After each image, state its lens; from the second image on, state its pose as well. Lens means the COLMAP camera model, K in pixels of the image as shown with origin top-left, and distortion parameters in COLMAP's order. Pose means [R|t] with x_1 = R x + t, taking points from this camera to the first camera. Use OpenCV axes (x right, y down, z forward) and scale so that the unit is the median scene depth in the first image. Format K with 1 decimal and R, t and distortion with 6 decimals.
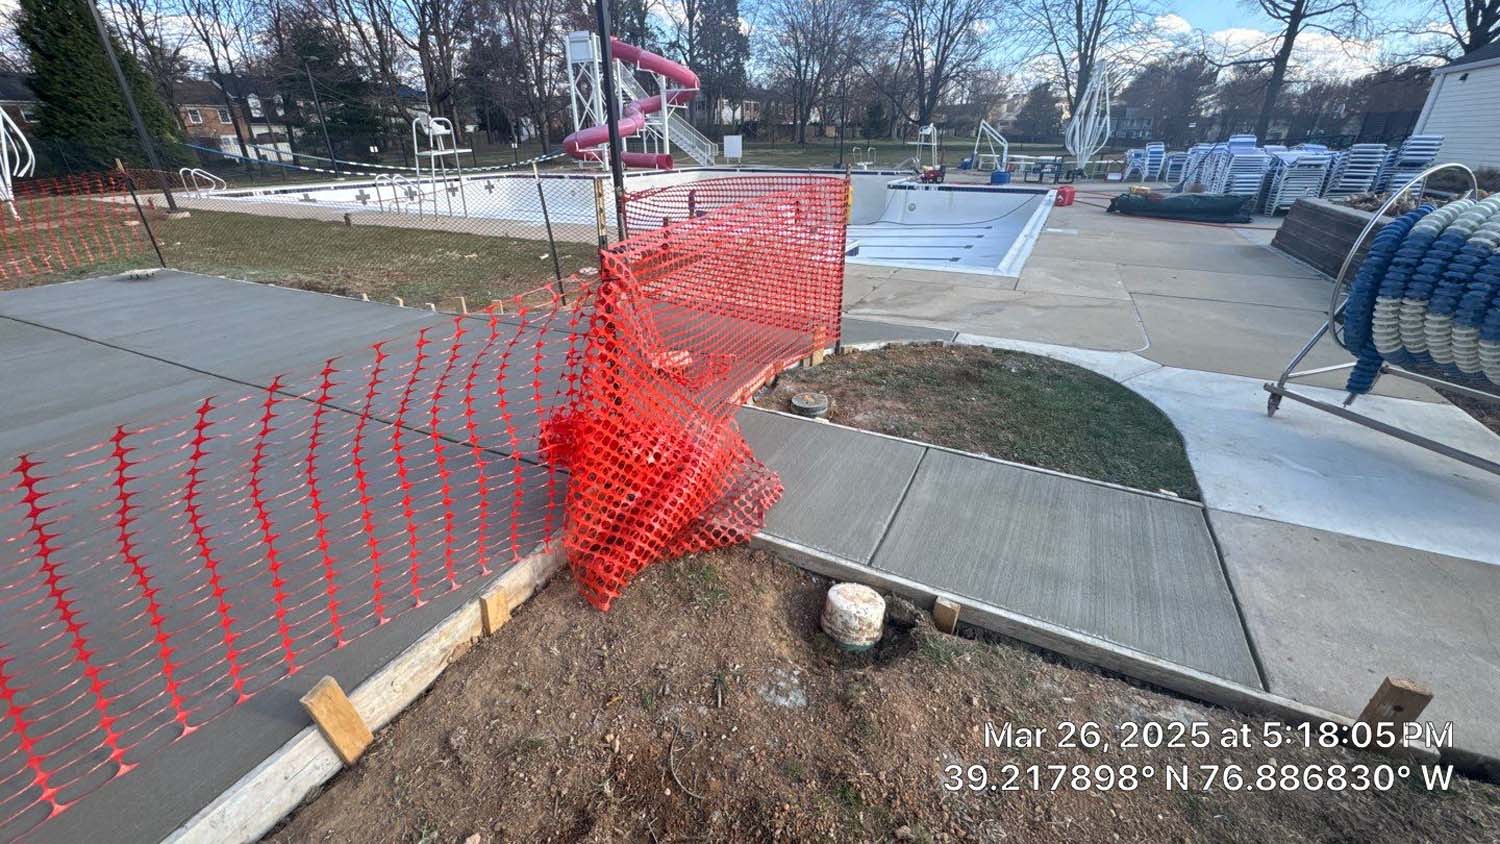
lens RADIAL K [[596.4, 0, 750.0], [0, 596.4, 422.0], [0, 0, 1]] dist [-0.000545, 0.000116]
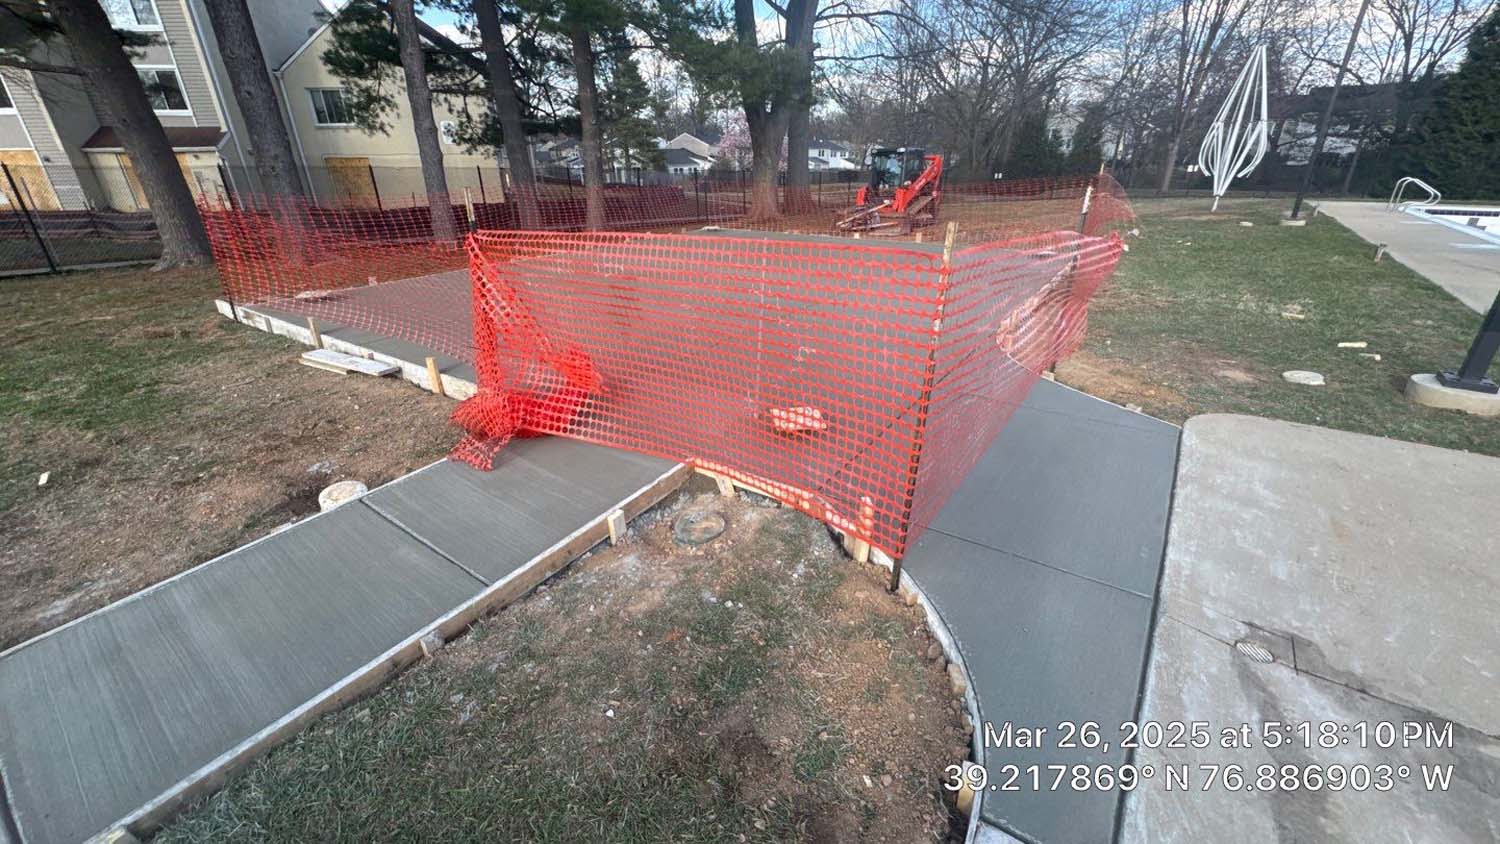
lens RADIAL K [[596.4, 0, 750.0], [0, 596.4, 422.0], [0, 0, 1]] dist [-0.000545, 0.000116]
pose [[-0.152431, 0.415263, -0.896840, 0.627552], [-0.417039, 0.795671, 0.439301, -0.439676], [0.896015, 0.440980, 0.051896, 0.878410]]
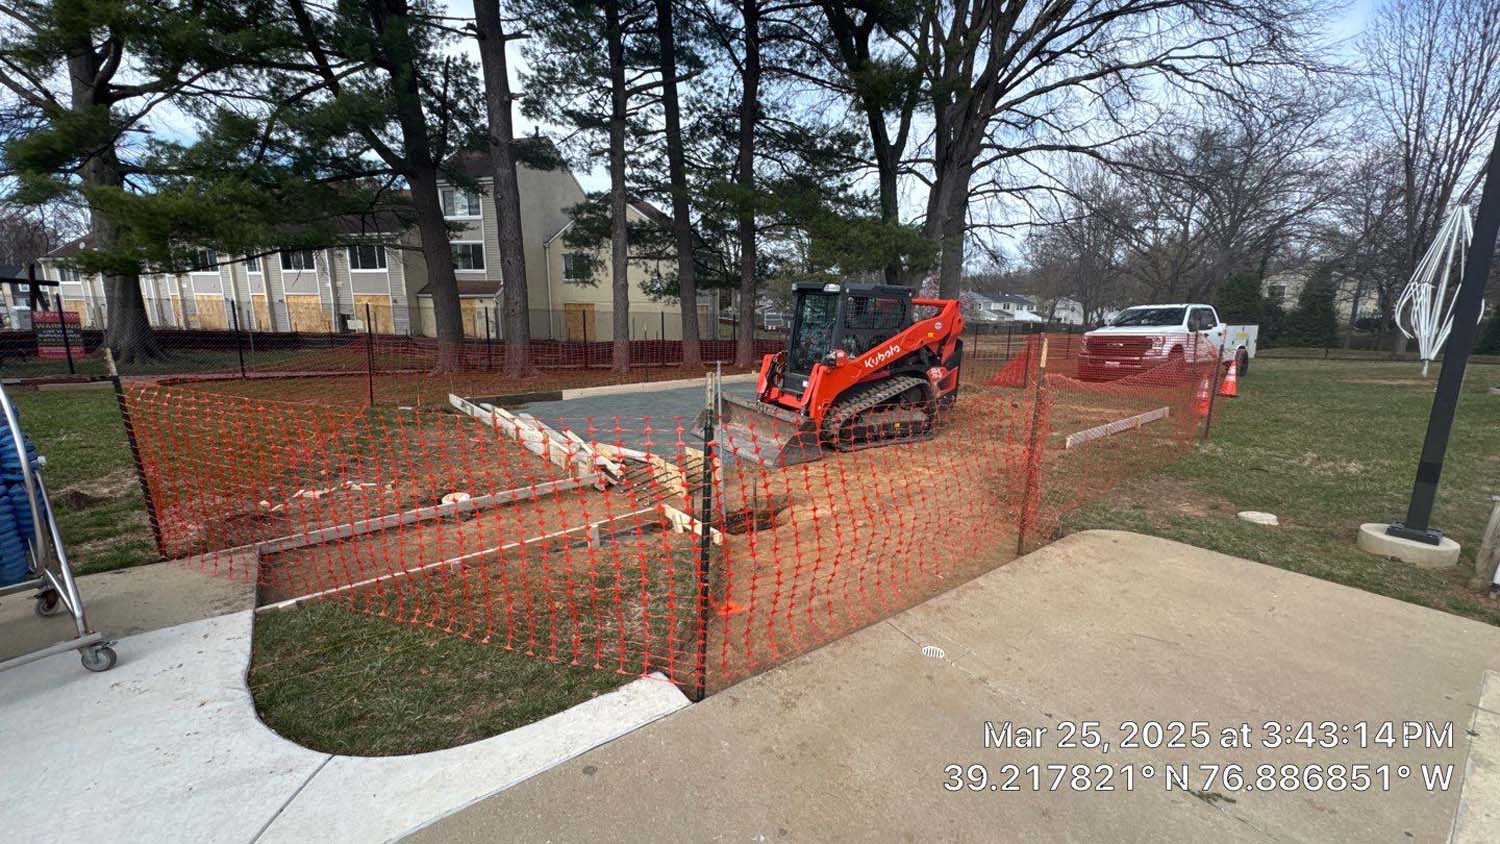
lens RADIAL K [[596.4, 0, 750.0], [0, 596.4, 422.0], [0, 0, 1]] dist [-0.000545, 0.000116]
pose [[-0.437462, 0.180068, -0.881024, 0.845656], [-0.391886, 0.843639, 0.367013, -0.632722], [0.809353, 0.505815, -0.298494, 1.258522]]
